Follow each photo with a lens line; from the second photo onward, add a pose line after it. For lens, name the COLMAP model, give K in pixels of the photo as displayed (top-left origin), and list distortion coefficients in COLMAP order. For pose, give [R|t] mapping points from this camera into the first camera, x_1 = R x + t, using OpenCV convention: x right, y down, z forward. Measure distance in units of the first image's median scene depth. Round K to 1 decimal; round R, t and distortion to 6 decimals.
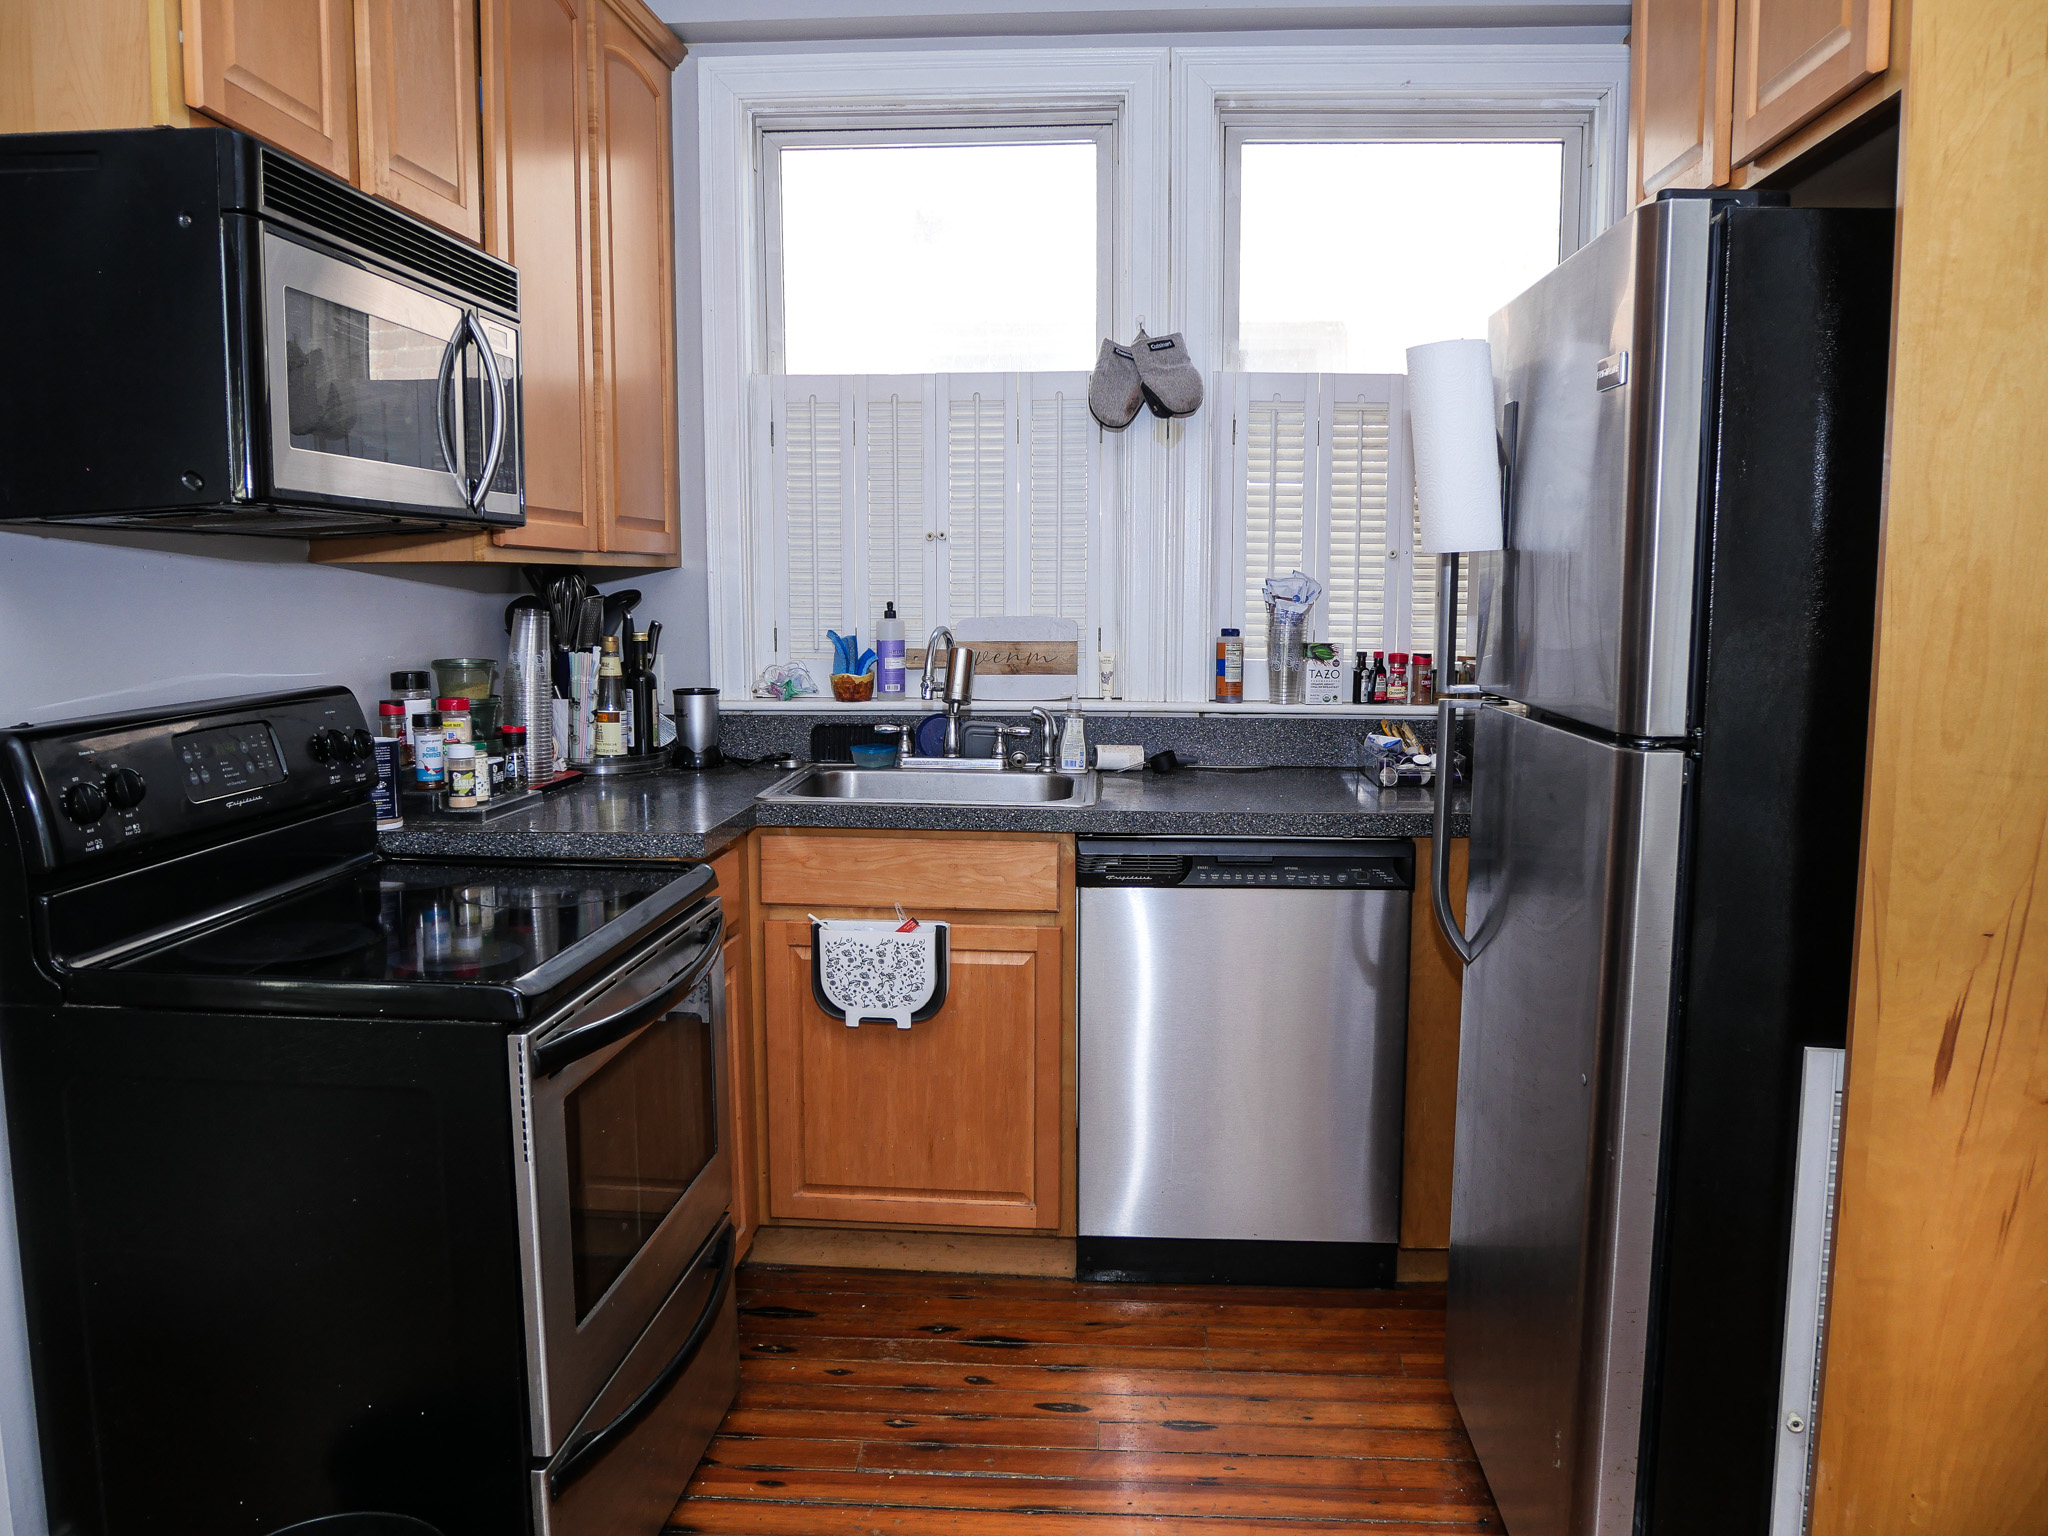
lens RADIAL K [[1557.5, 0, 1024.0], [0, 1557.5, 768.0], [0, 0, 1]] dist [-0.064309, 0.040306]
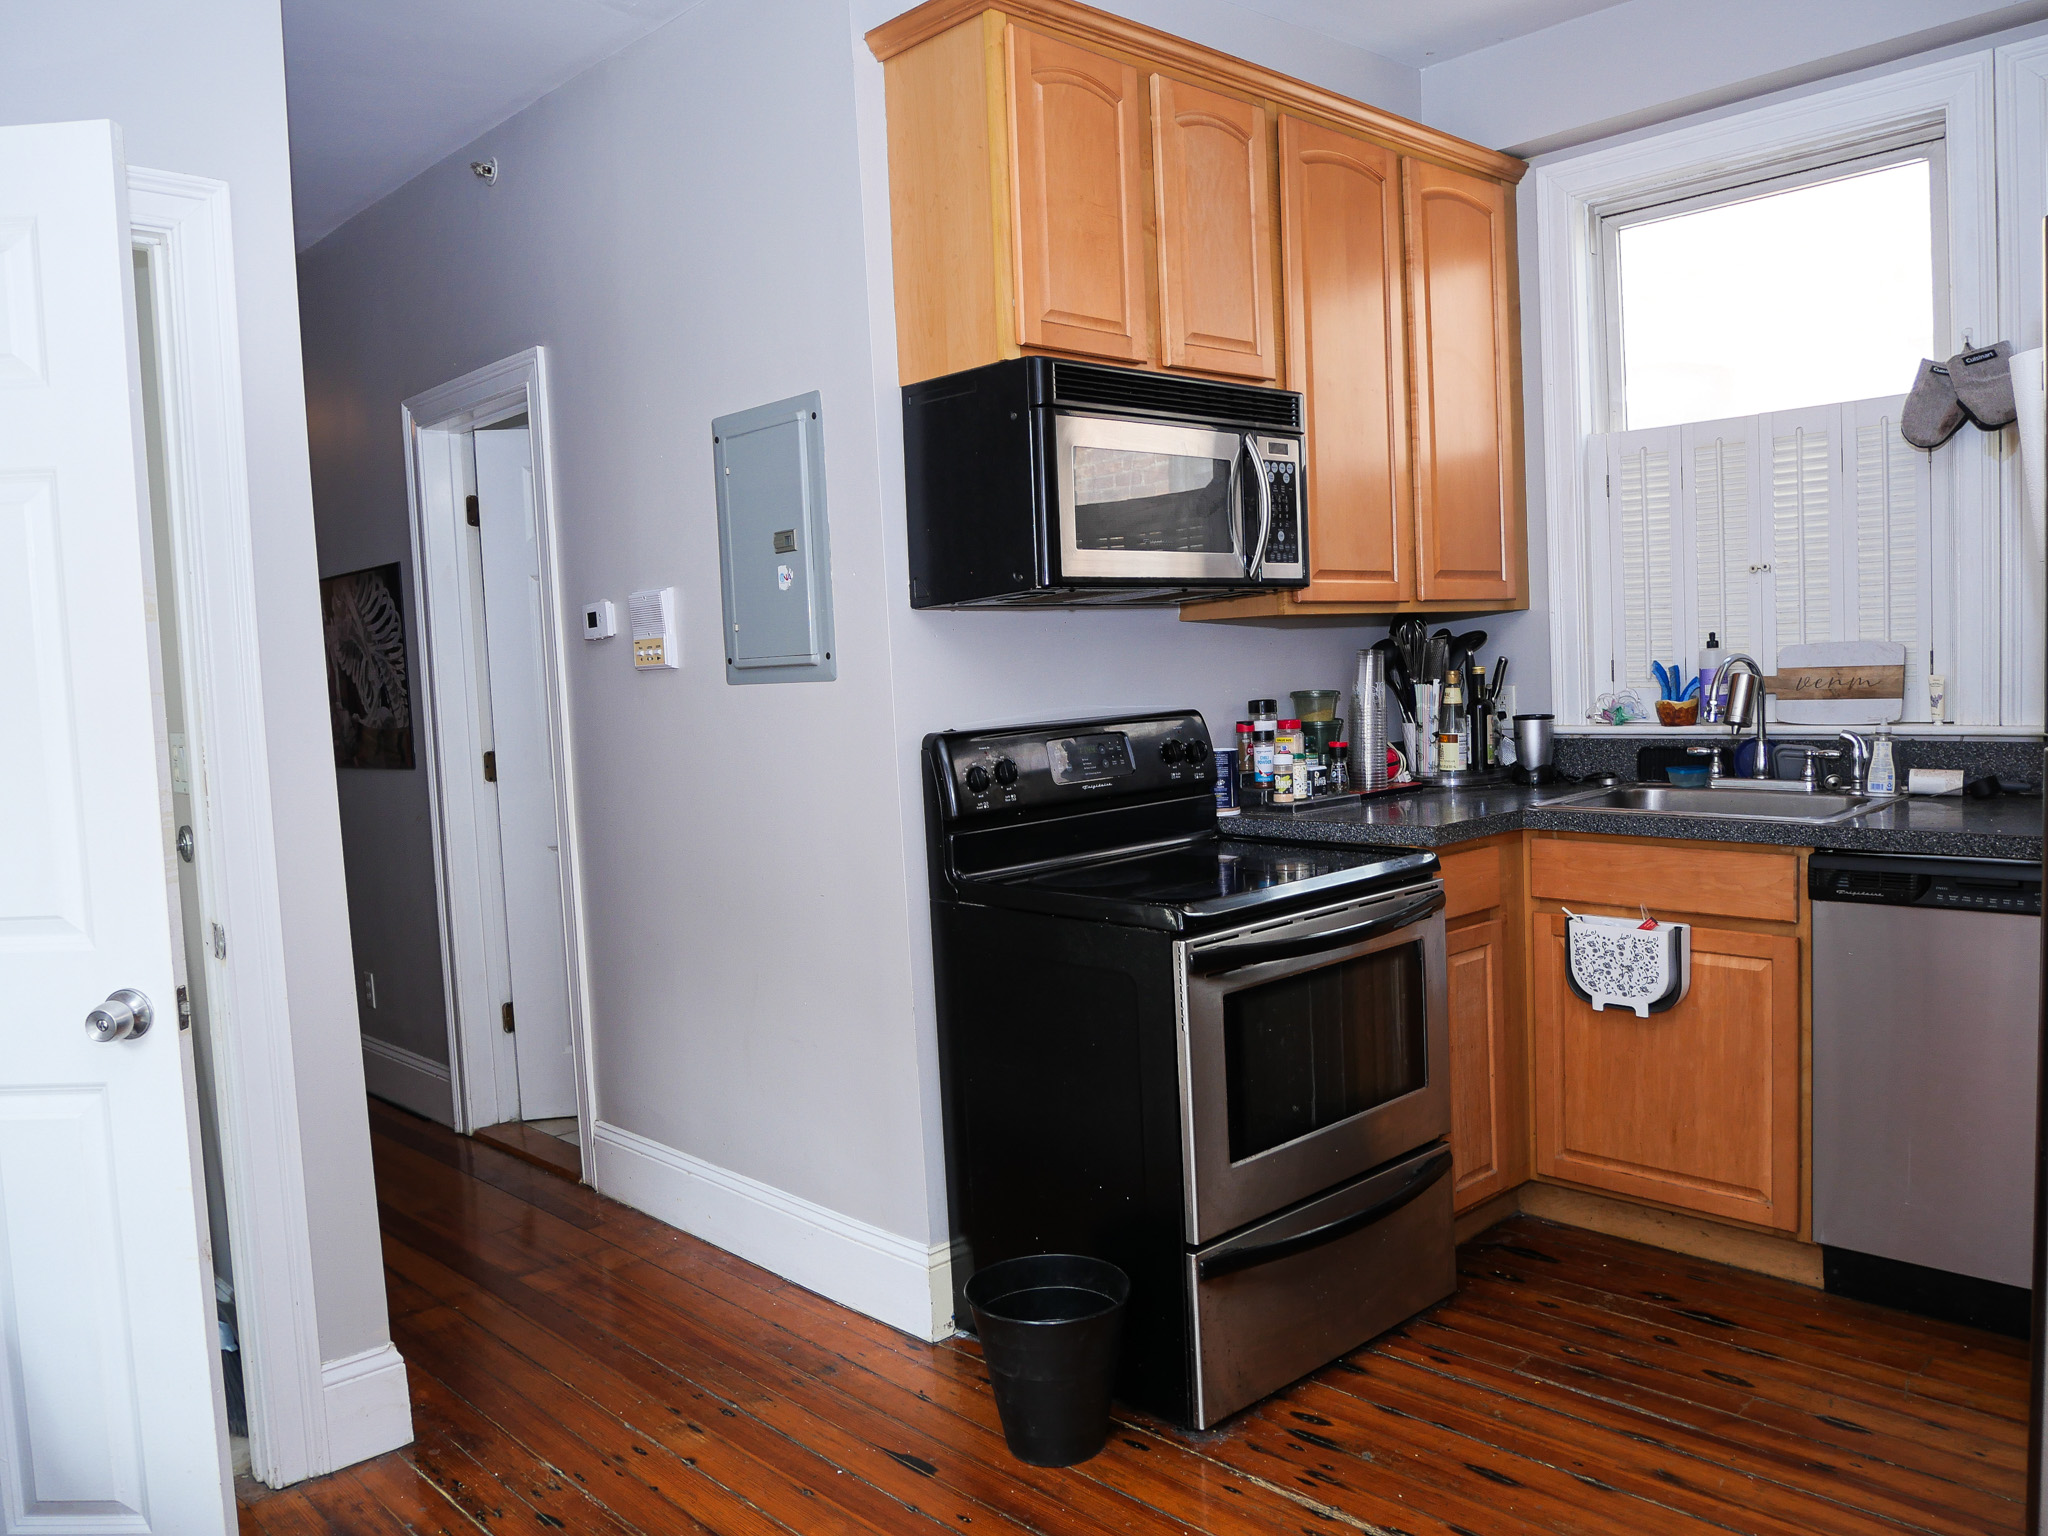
lens RADIAL K [[1557.5, 0, 1024.0], [0, 1557.5, 768.0], [0, 0, 1]] dist [-0.064309, 0.040306]
pose [[0.740027, 0.015348, -0.672402, 0.320944], [-0.034767, 0.999276, -0.015454, 0.021788], [0.671678, 0.034814, 0.740025, -0.110325]]
